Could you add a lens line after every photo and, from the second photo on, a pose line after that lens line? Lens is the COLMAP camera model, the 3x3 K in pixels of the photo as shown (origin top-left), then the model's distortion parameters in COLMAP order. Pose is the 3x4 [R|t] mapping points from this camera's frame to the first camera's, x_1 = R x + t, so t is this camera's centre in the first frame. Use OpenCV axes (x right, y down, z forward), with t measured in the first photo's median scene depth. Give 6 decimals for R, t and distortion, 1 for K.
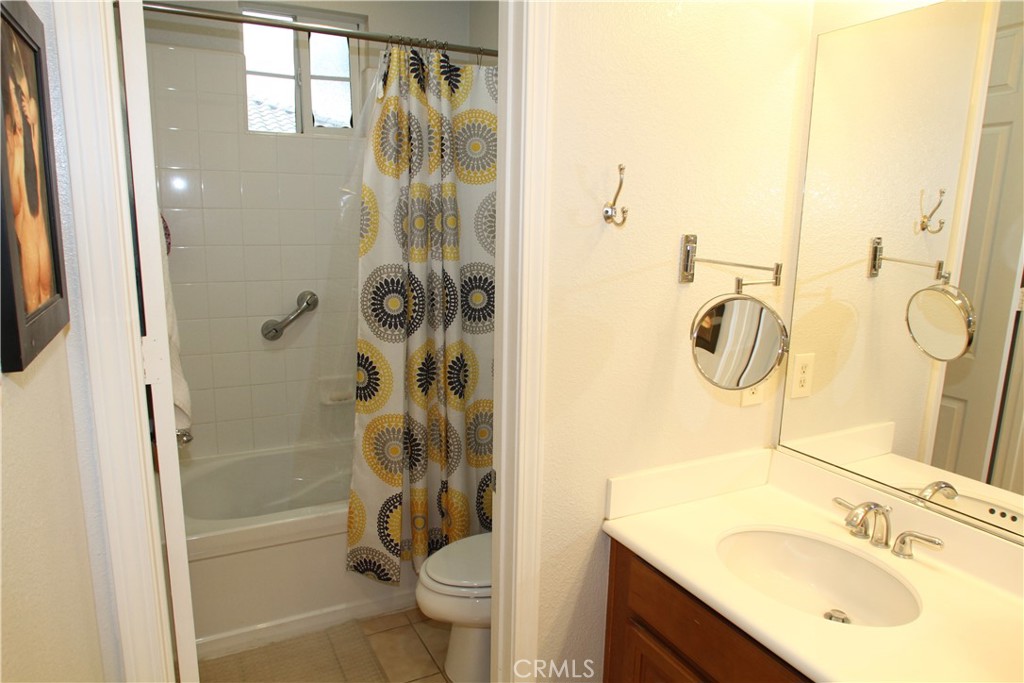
lens RADIAL K [[661.1, 0, 501.3], [0, 661.1, 342.8], [0, 0, 1]] dist [-0.057529, 0.037724]
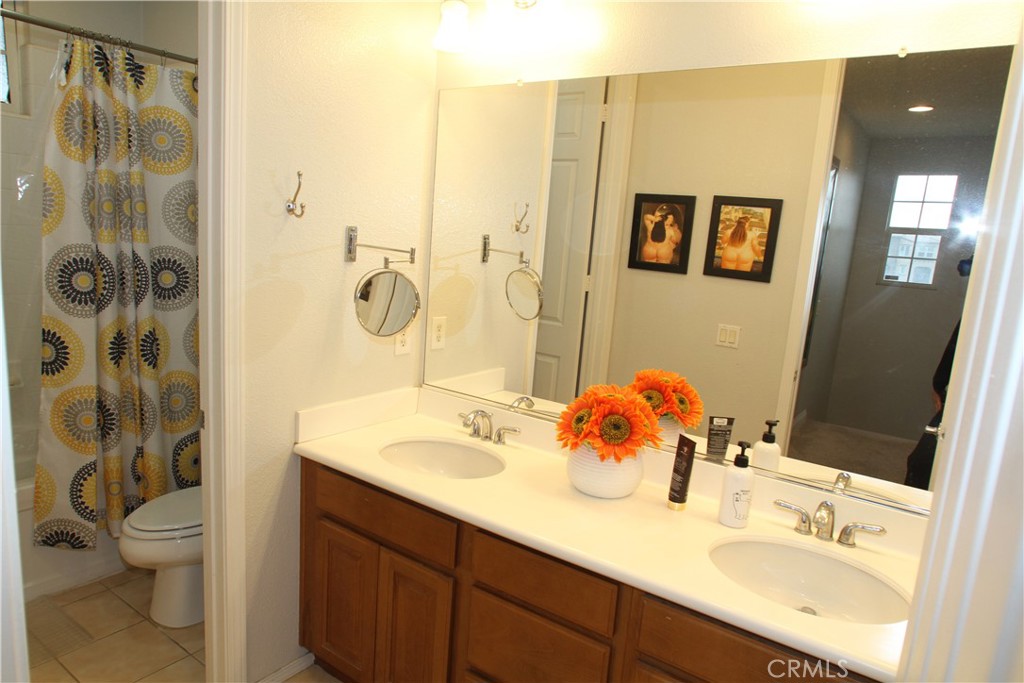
lens RADIAL K [[661.1, 0, 506.6], [0, 661.1, 345.3], [0, 0, 1]] dist [-0.057529, 0.037724]
pose [[0.882798, -0.035155, 0.468435, -0.057899], [0.031707, 0.999381, 0.015247, 0.053609], [-0.468681, 0.001393, 0.883366, -0.264790]]
